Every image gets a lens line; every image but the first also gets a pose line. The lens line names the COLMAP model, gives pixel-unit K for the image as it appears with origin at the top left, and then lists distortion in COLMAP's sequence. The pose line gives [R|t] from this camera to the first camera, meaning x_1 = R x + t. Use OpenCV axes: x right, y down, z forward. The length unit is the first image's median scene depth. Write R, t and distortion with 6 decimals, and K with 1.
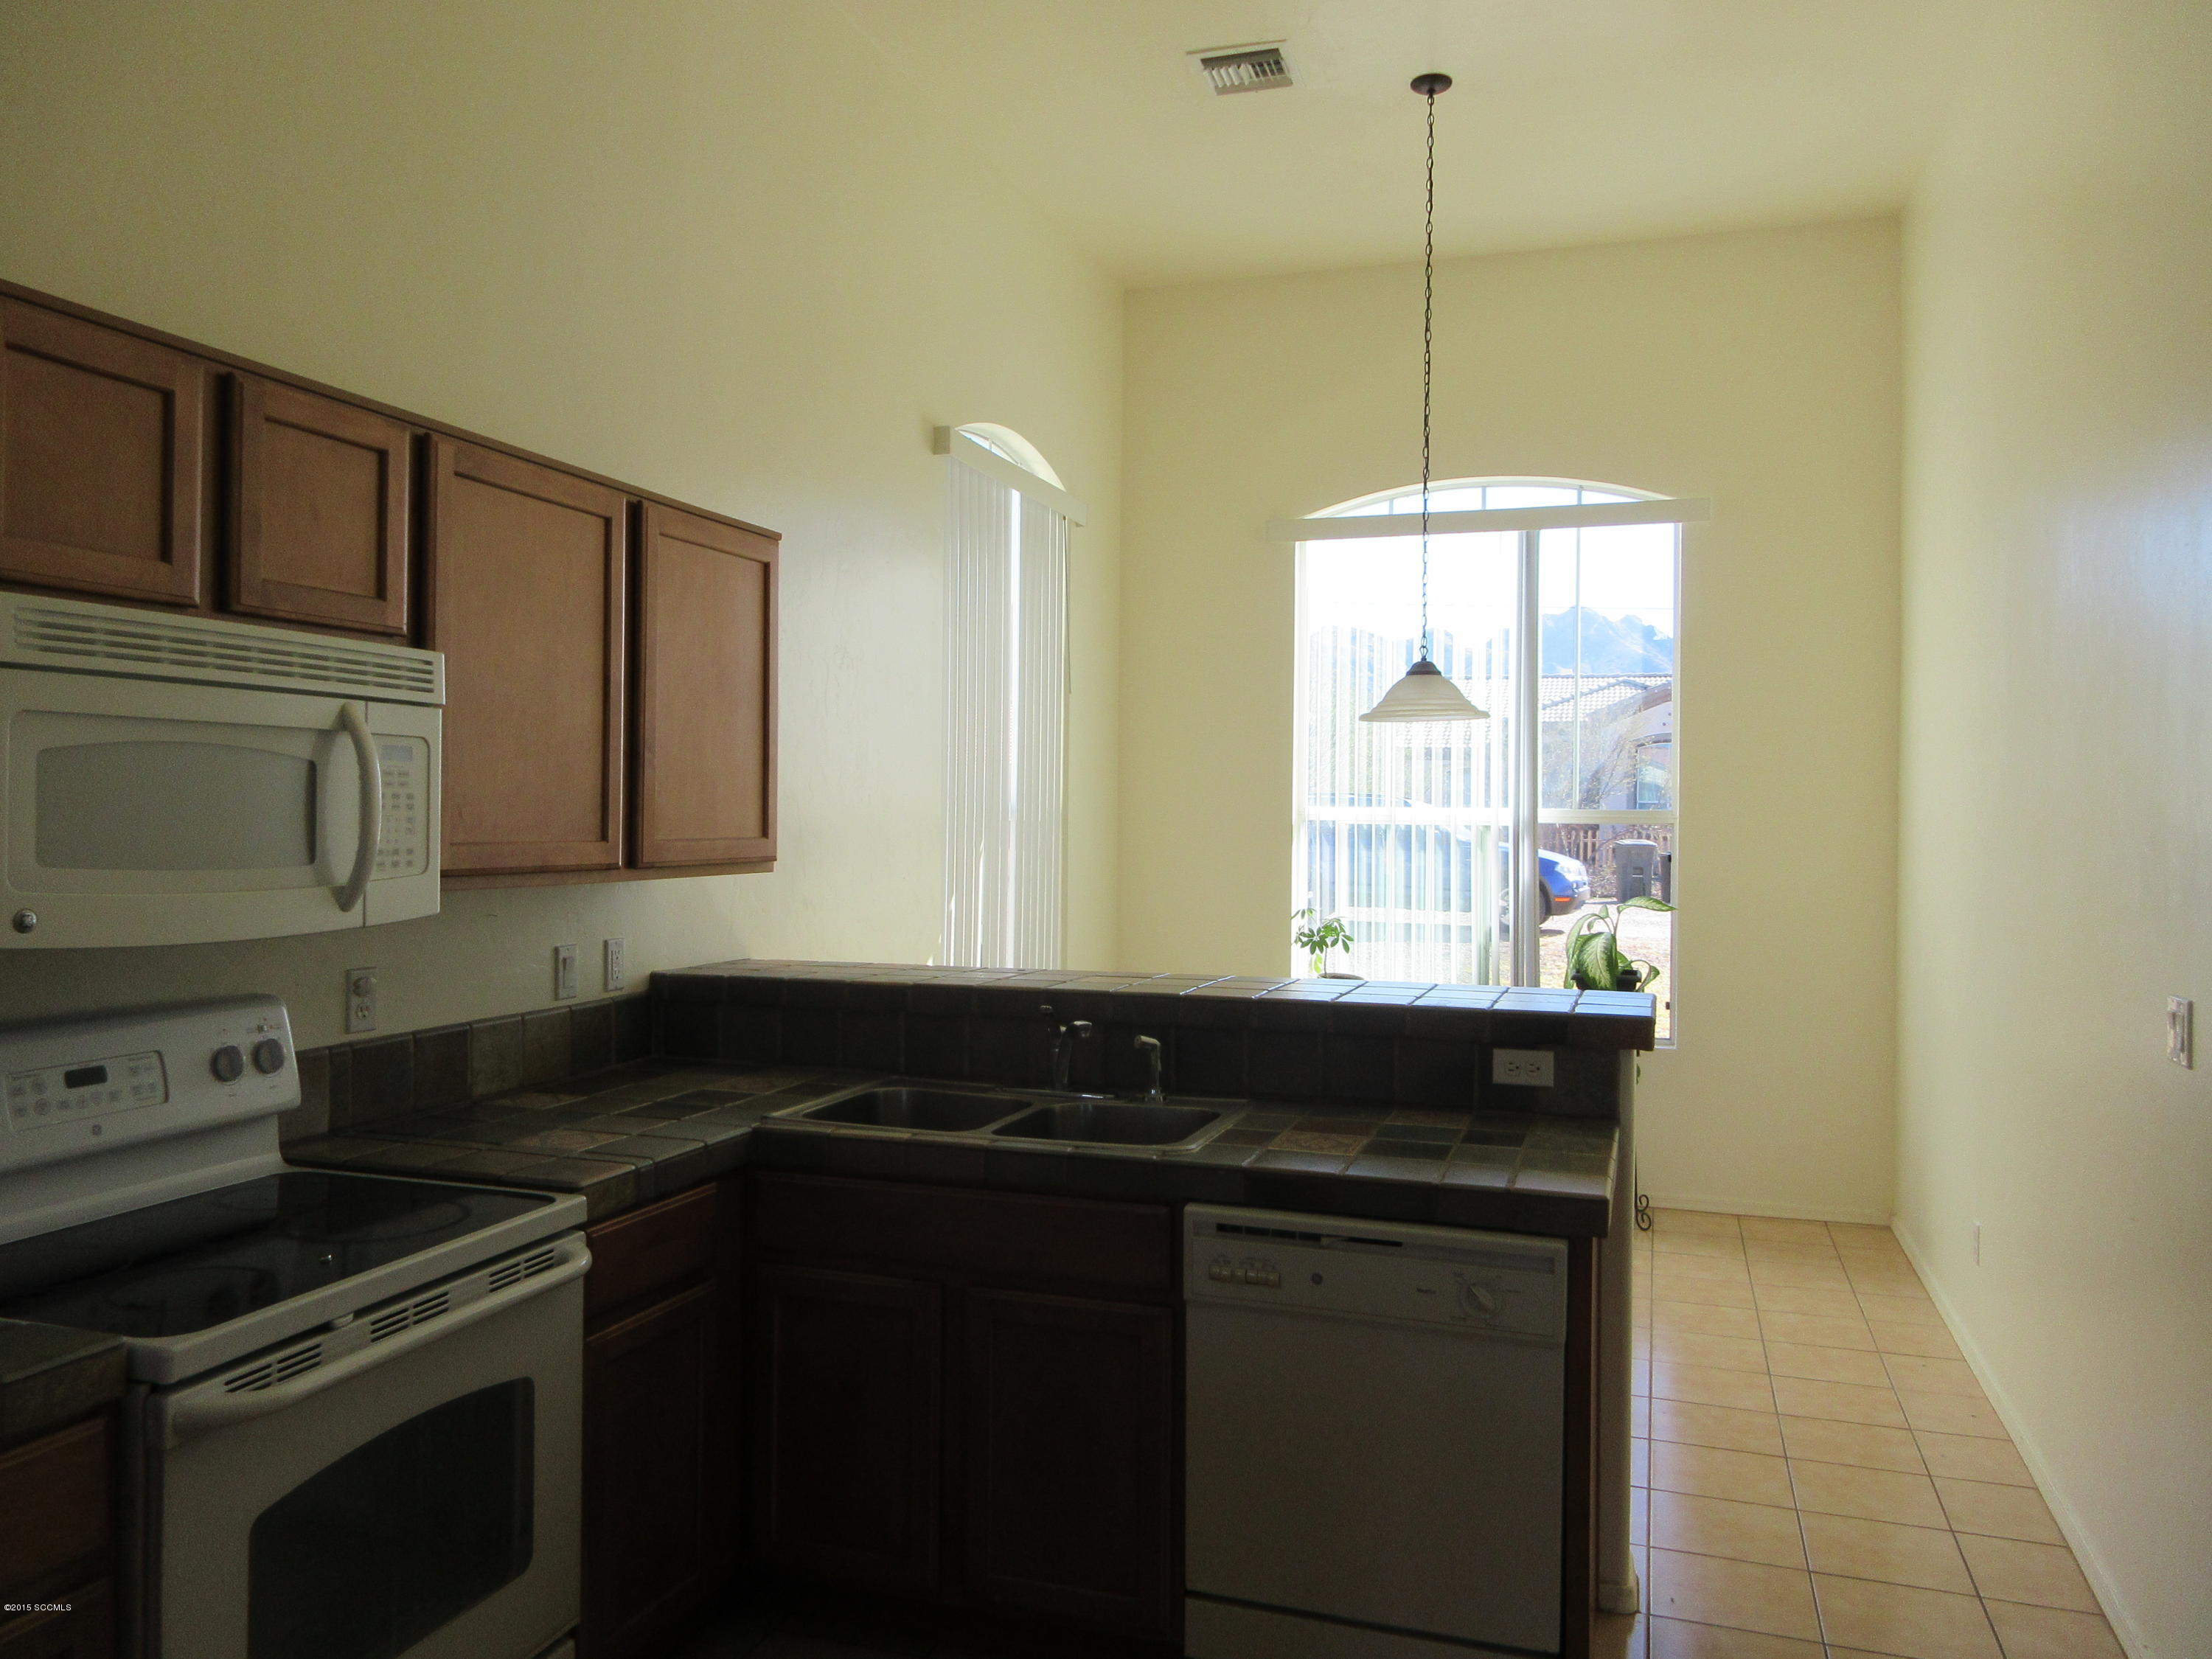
lens RADIAL K [[1627.8, 0, 1091.8], [0, 1627.8, 826.0], [0, 0, 1]] dist [0.001736, -0.008791]
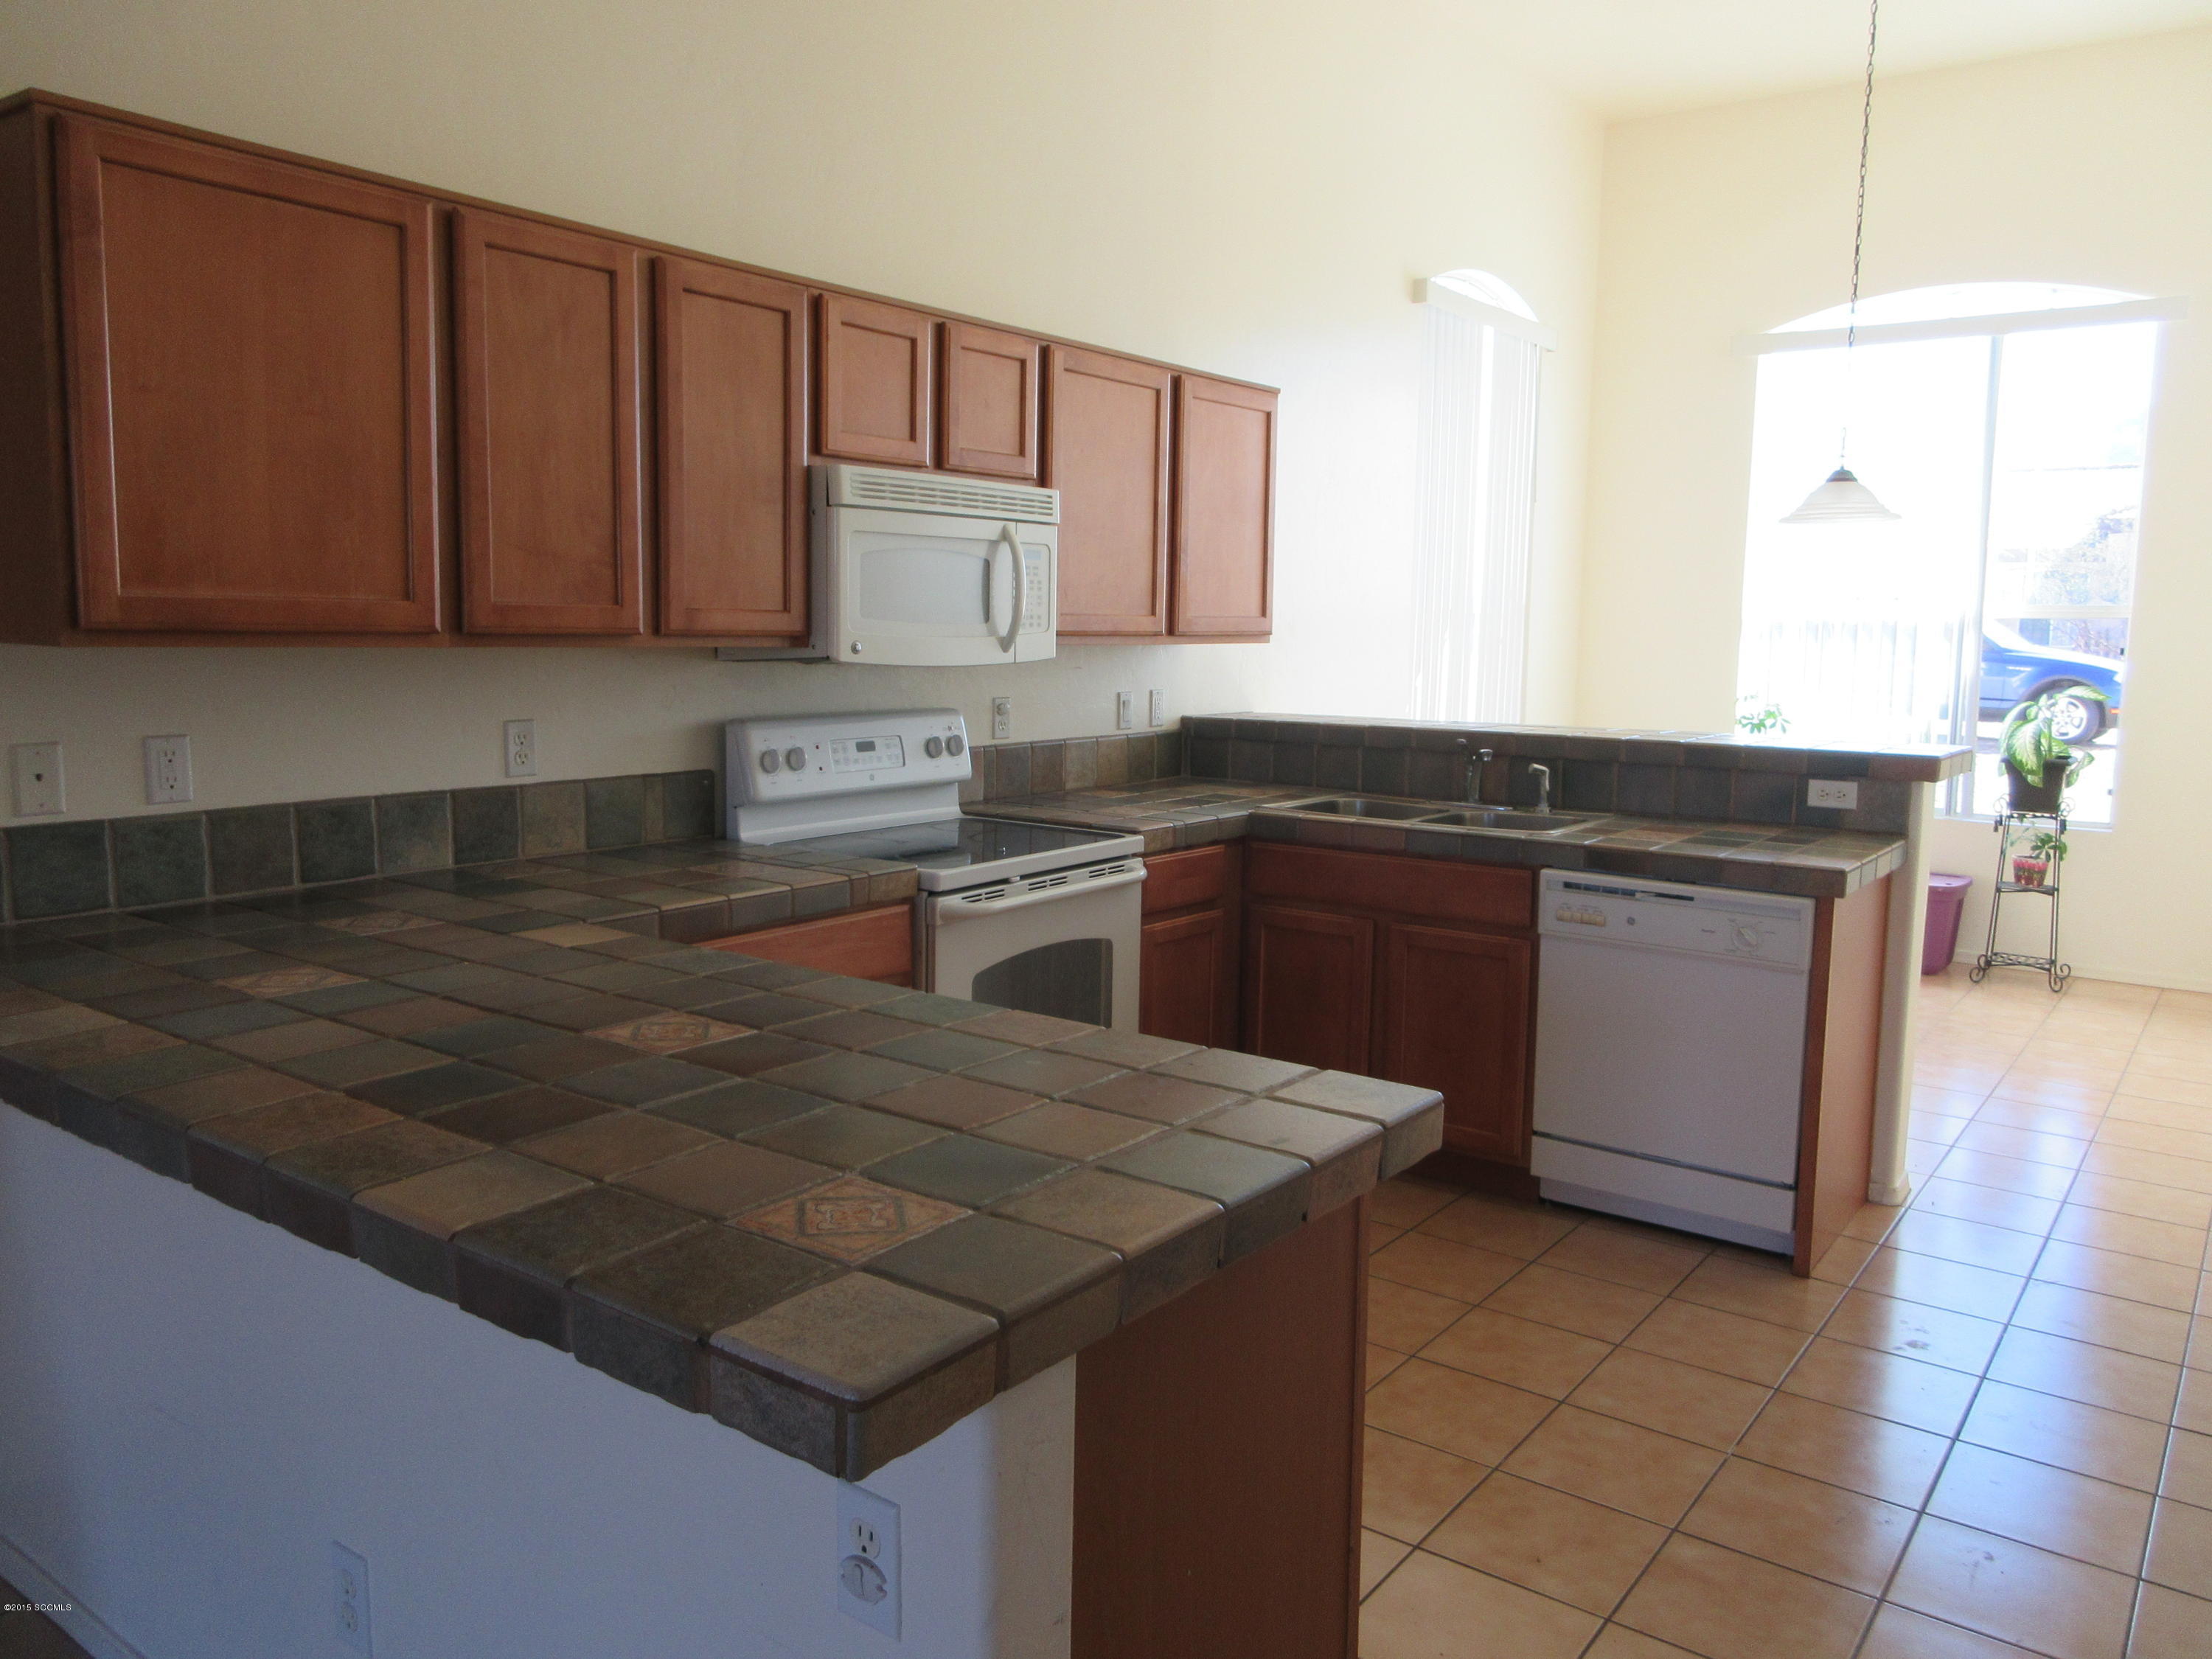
lens RADIAL K [[1627.8, 0, 1091.8], [0, 1627.8, 826.0], [0, 0, 1]] dist [0.001736, -0.008791]
pose [[0.950863, 0.042481, -0.306684, 0.121183], [-0.006436, 0.993041, 0.117596, 0.029262], [0.309545, -0.109844, 0.944519, -0.486289]]
